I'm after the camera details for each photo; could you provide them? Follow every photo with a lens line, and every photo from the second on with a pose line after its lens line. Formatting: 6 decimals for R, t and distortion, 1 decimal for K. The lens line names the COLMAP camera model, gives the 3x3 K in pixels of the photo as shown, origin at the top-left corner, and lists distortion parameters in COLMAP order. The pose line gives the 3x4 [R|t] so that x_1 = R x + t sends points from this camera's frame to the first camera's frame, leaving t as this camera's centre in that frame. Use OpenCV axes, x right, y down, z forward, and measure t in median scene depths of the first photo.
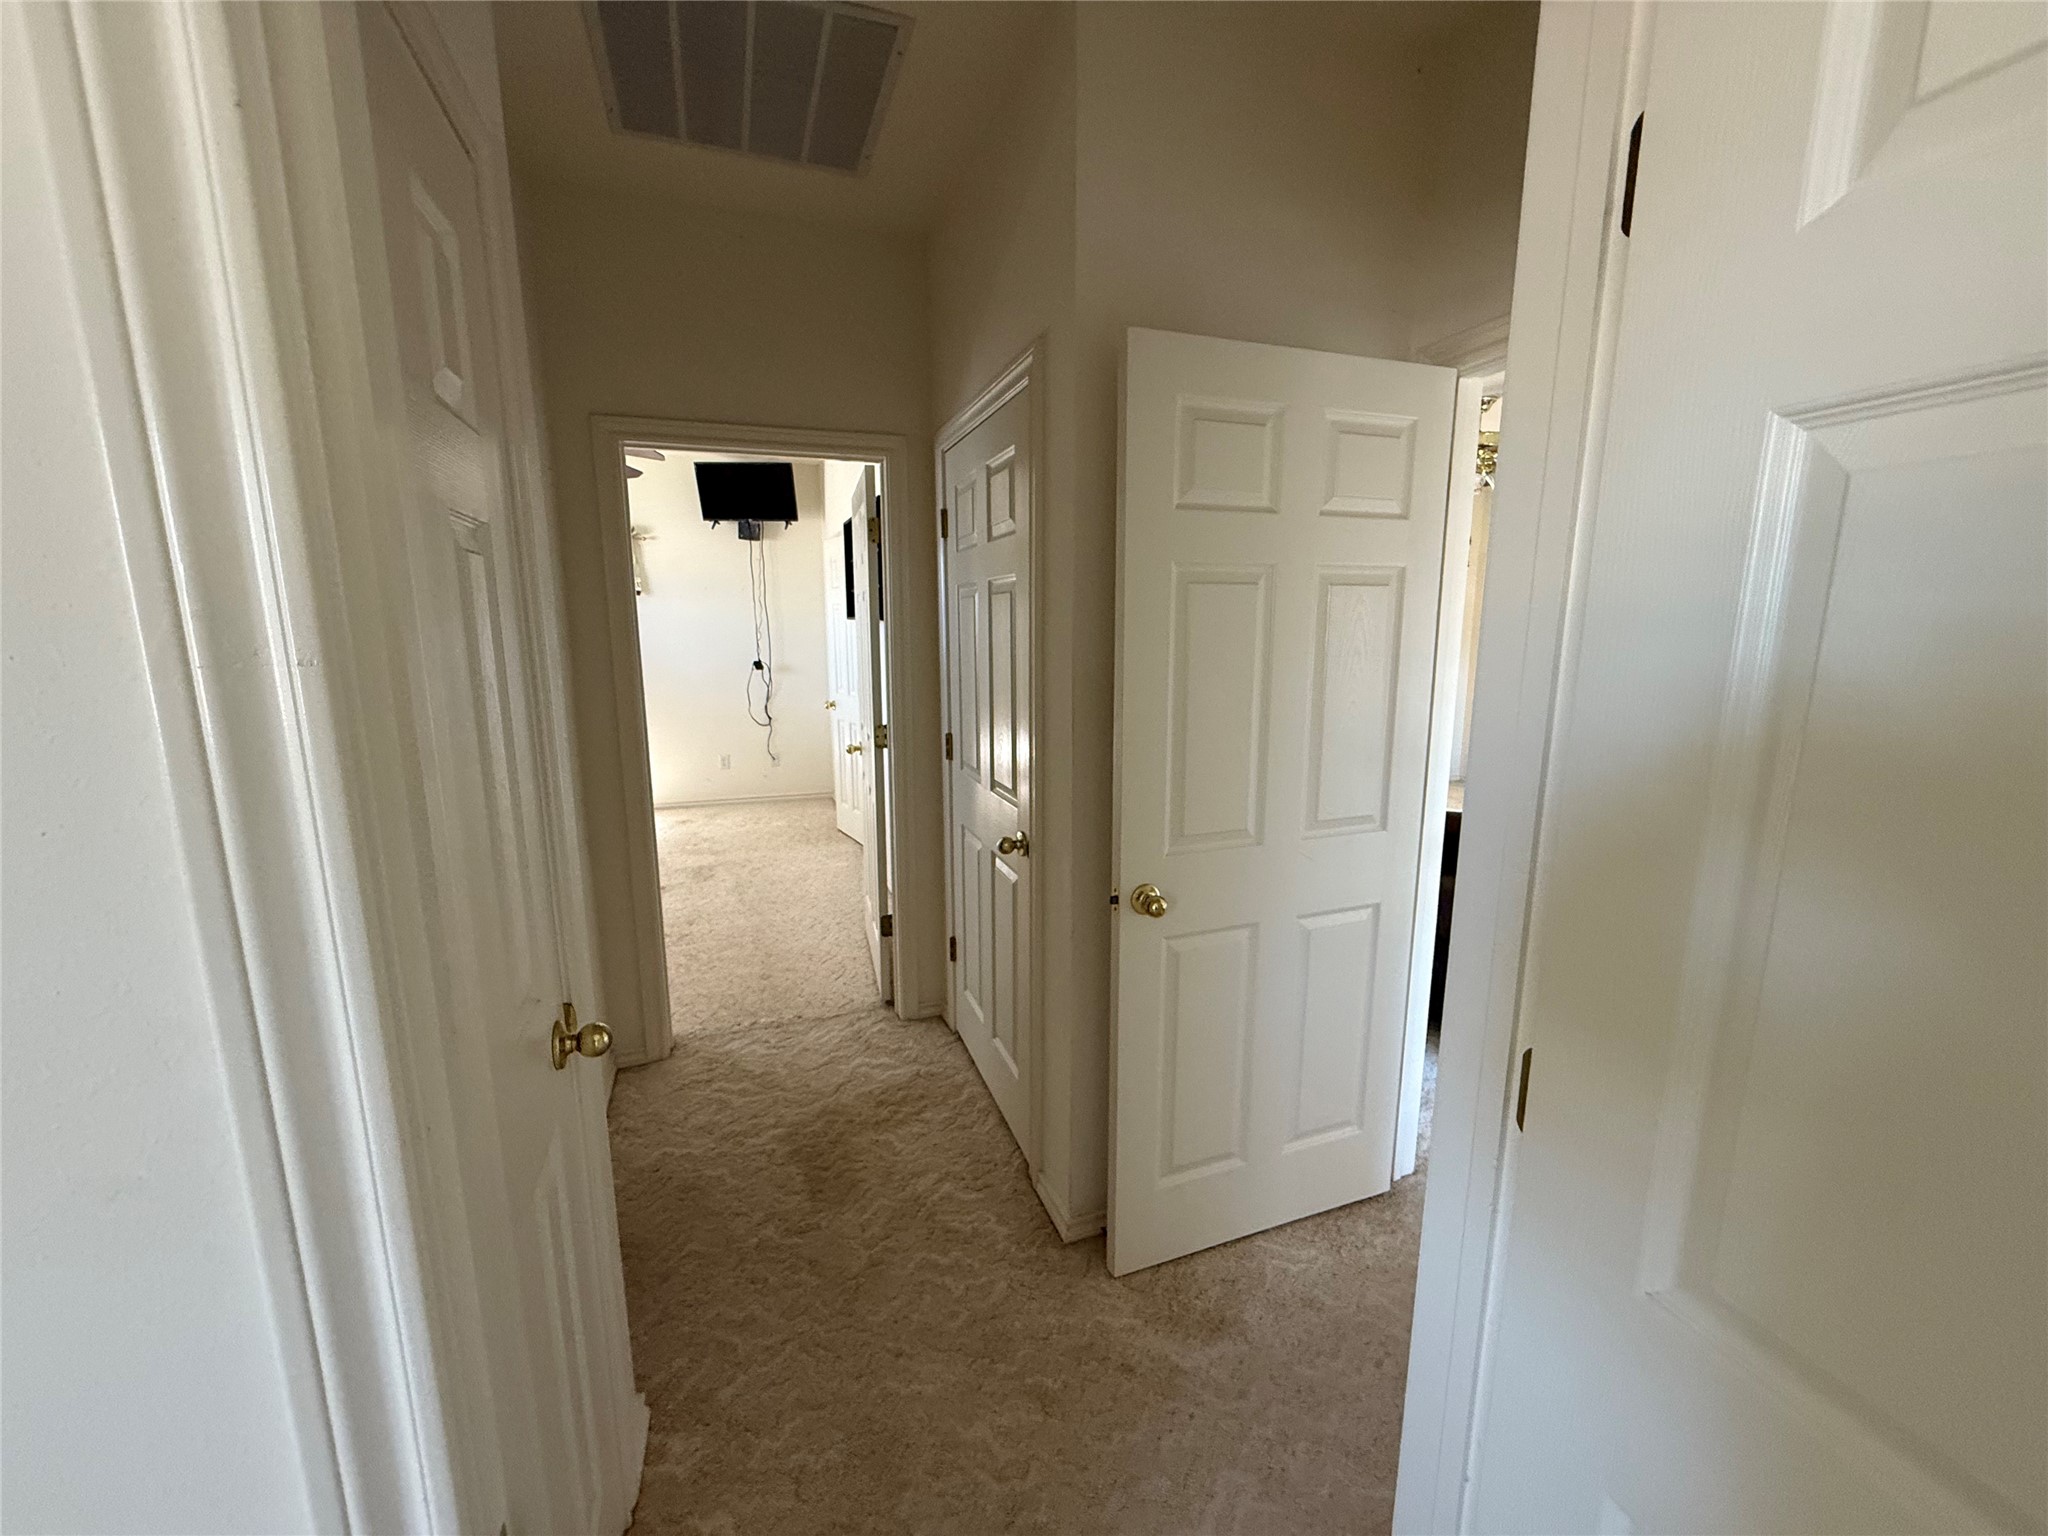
lens RADIAL K [[810.2, 0, 1023.5], [0, 810.2, 773.6], [0, 0, 1]] dist [-0.002040, -0.000079]
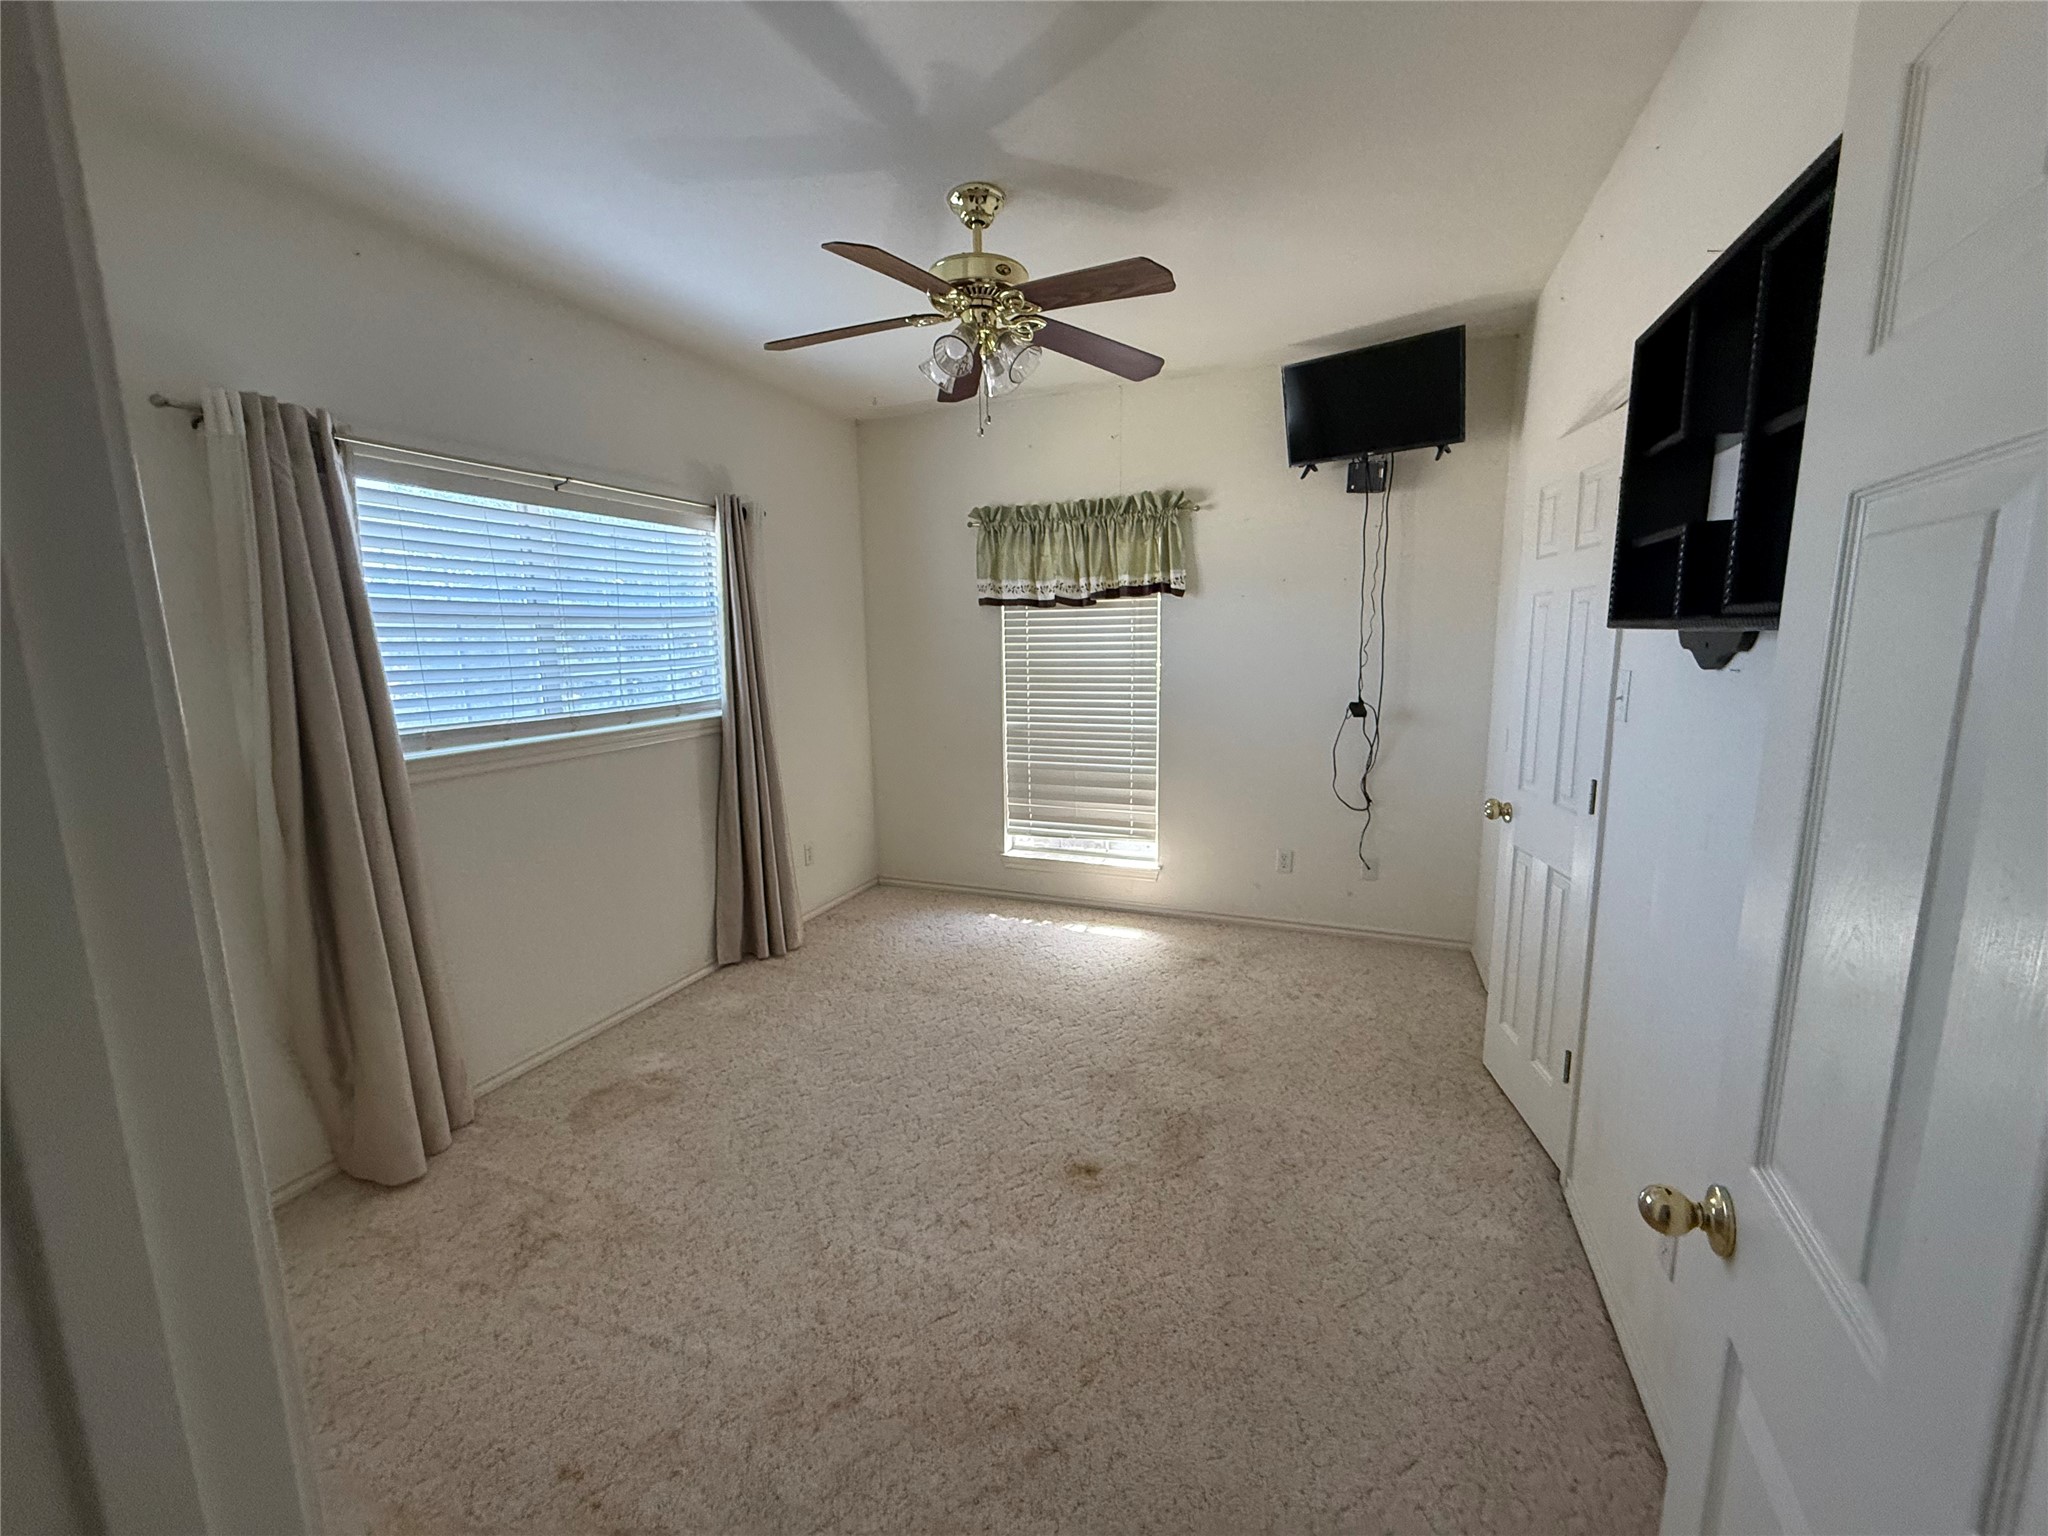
lens RADIAL K [[810.2, 0, 1020.4], [0, 810.2, 772.8], [0, 0, 1]] dist [-0.002040, -0.000079]
pose [[0.745875, 0.095555, -0.659196, -0.126937], [-0.103025, 0.994297, 0.027558, -0.083671], [0.658070, 0.047359, 0.751466, 0.427286]]
